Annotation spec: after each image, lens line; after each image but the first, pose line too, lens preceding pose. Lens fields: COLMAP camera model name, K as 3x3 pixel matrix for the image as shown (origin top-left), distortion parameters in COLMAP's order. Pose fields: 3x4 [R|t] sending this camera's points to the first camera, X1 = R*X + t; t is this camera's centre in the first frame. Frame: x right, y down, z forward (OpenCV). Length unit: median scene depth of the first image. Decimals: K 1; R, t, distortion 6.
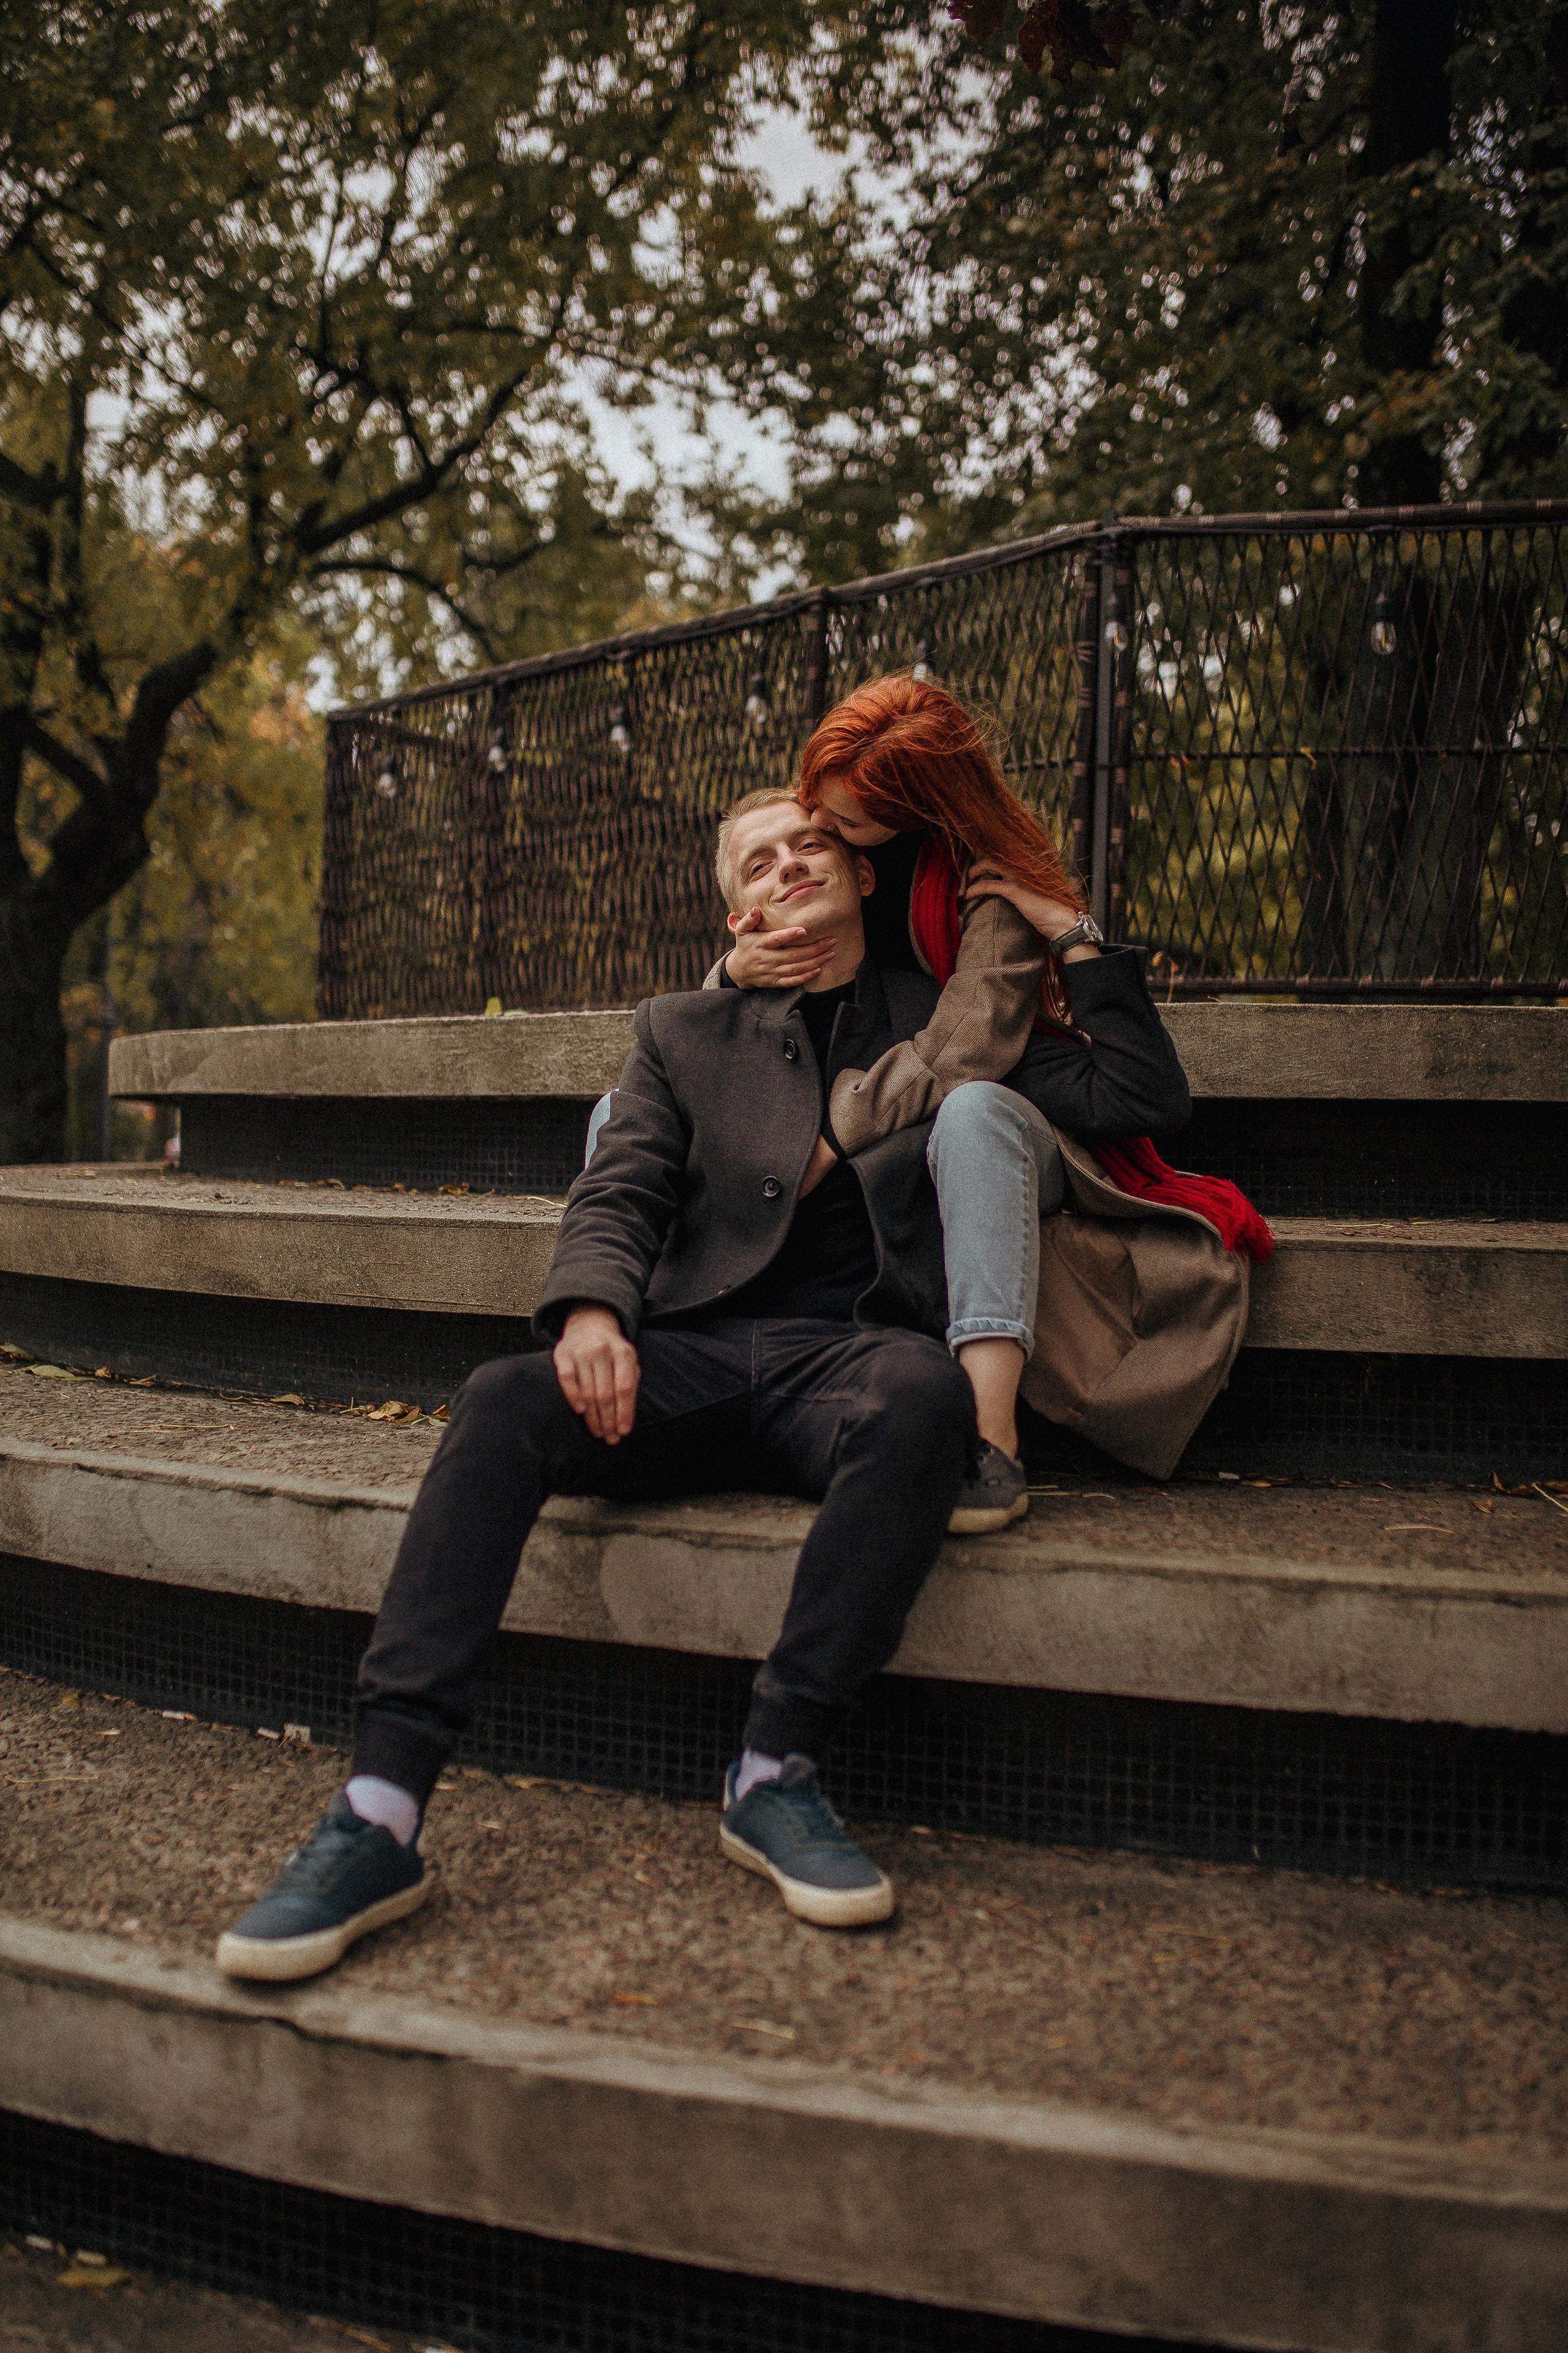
lens RADIAL K [[2383.6, 0, 698.7], [0, 2383.6, 1121.4], [0, 0, 1]] dist [-0.065638, 0.097588]
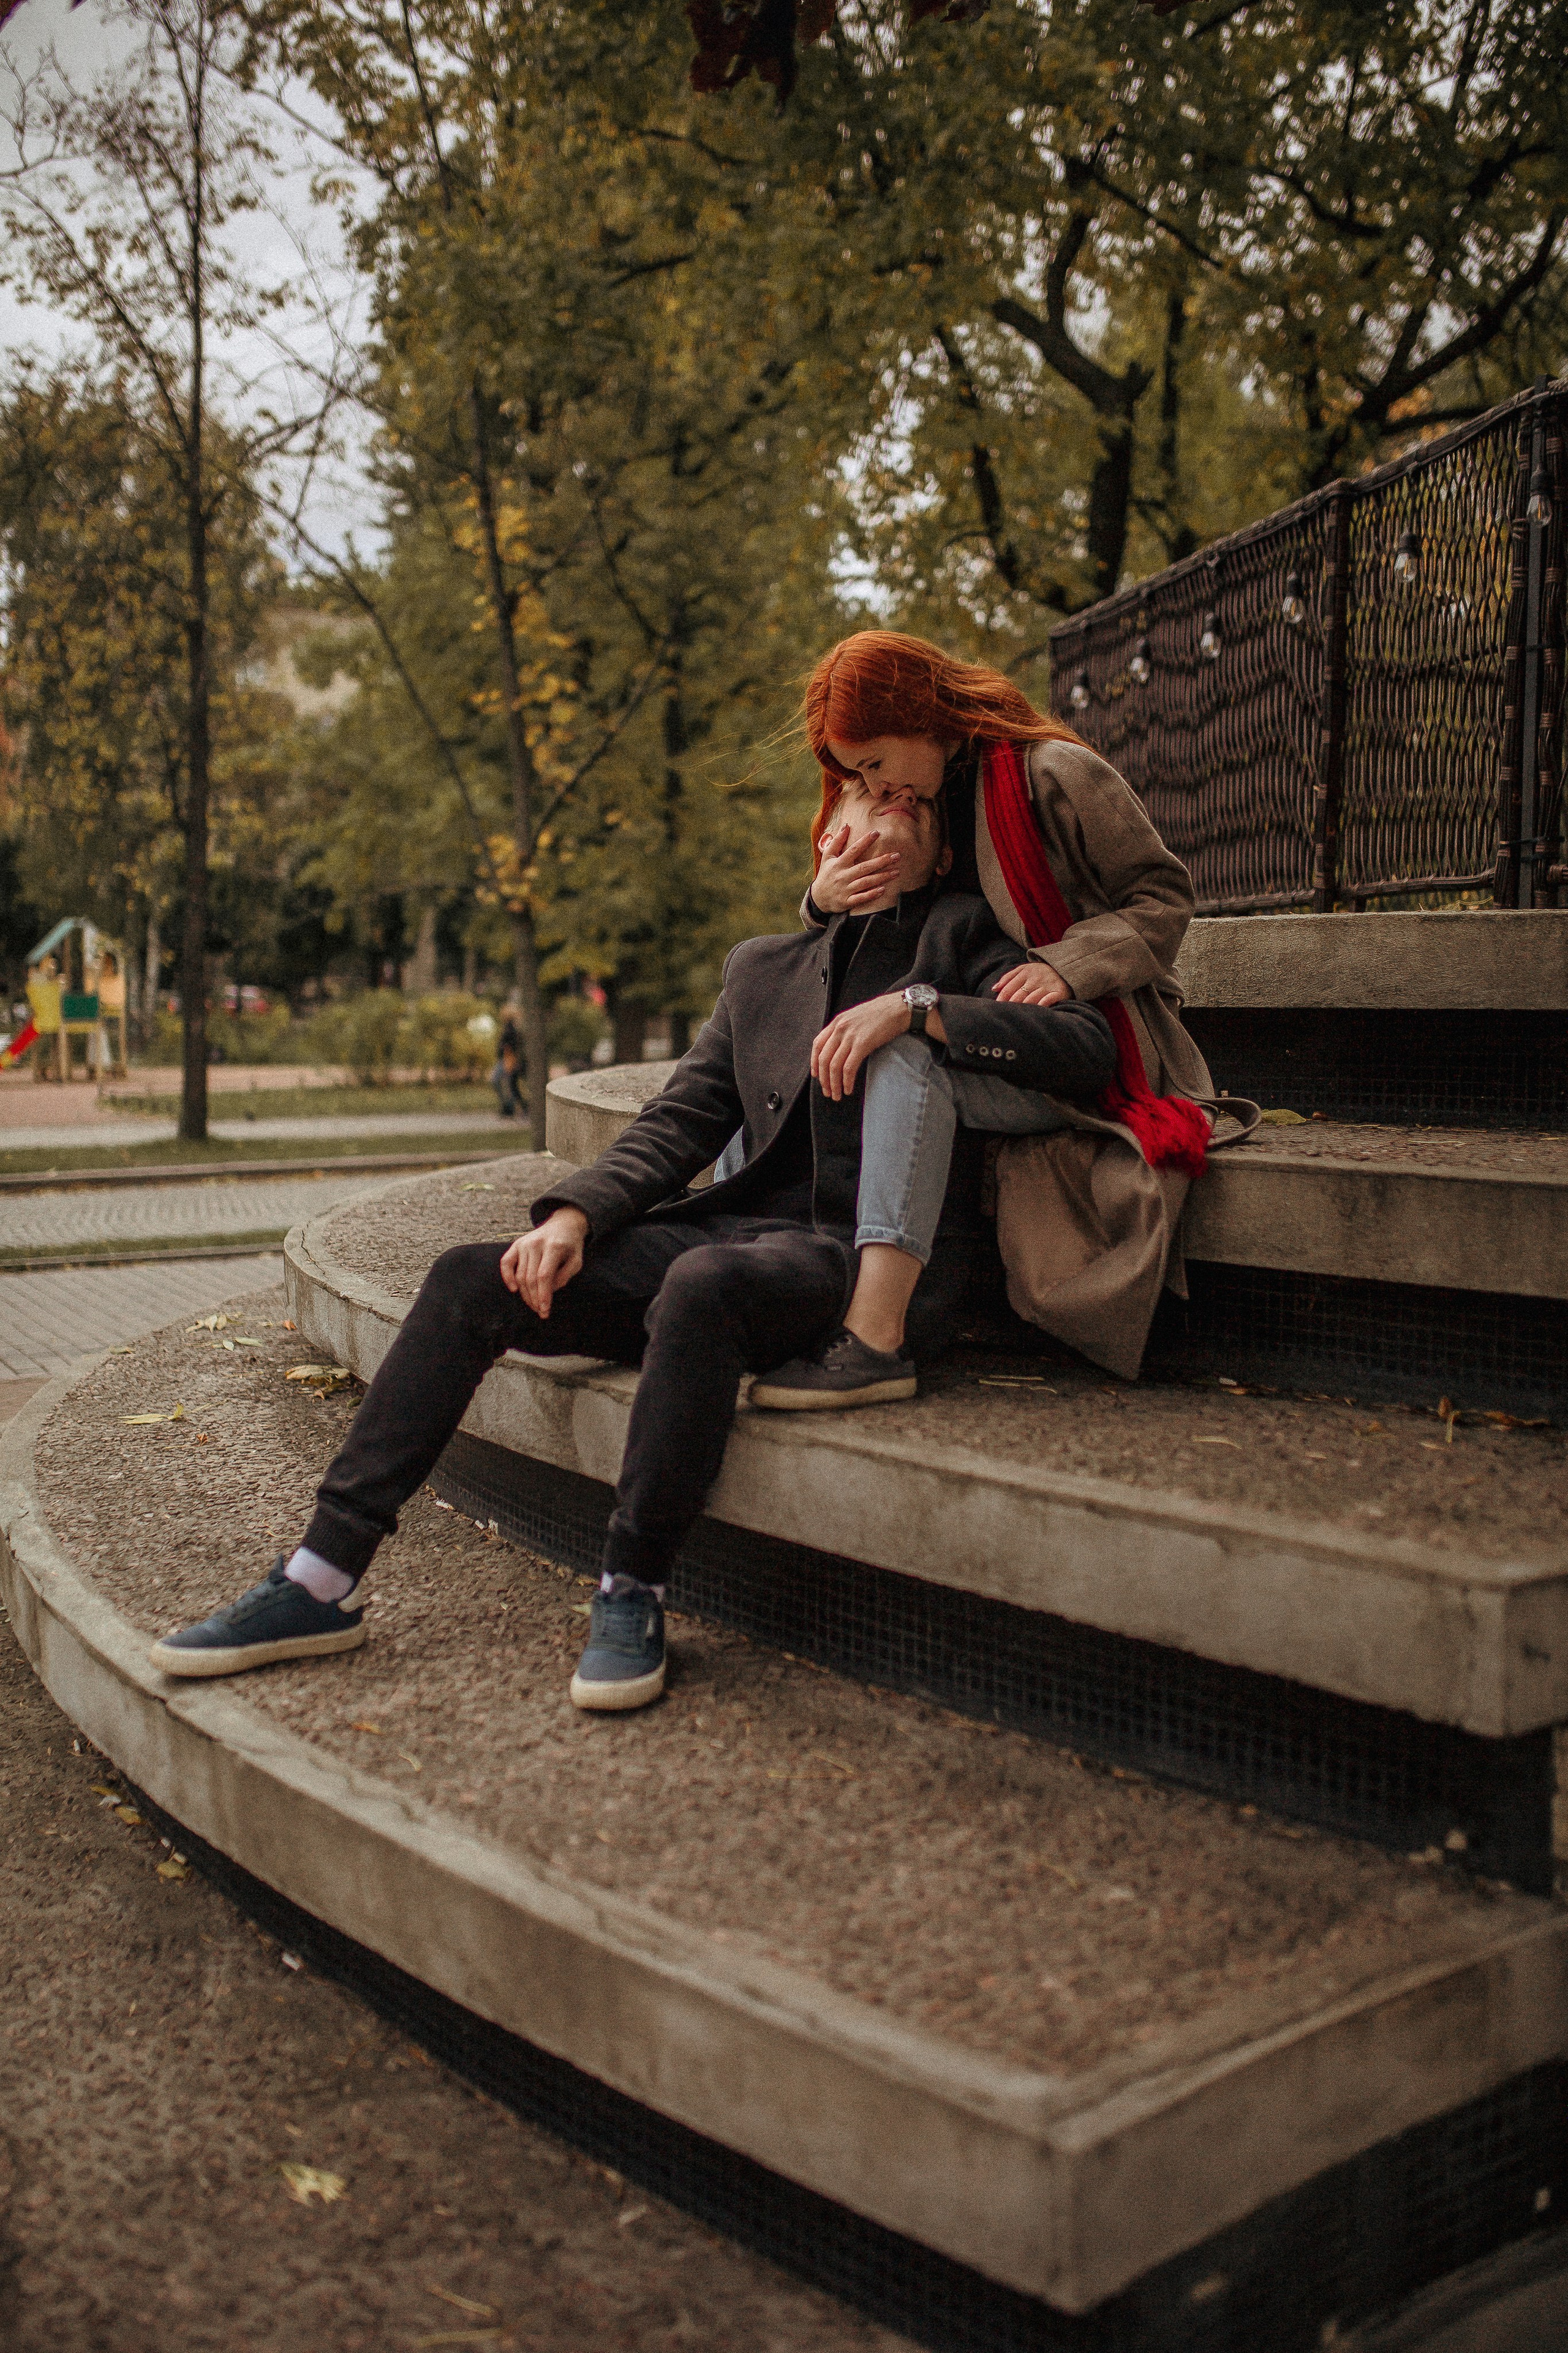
lens RADIAL K [[2383.6, 0, 698.7], [0, 2383.6, 1121.4], [0, 0, 1]] dist [-0.065638, 0.097588]
pose [[0.825649, 0.011966, -0.564057, 0.806275], [0.024672, 0.998053, 0.057286, -0.039883], [0.563644, -0.061215, 0.823747, 0.019384]]
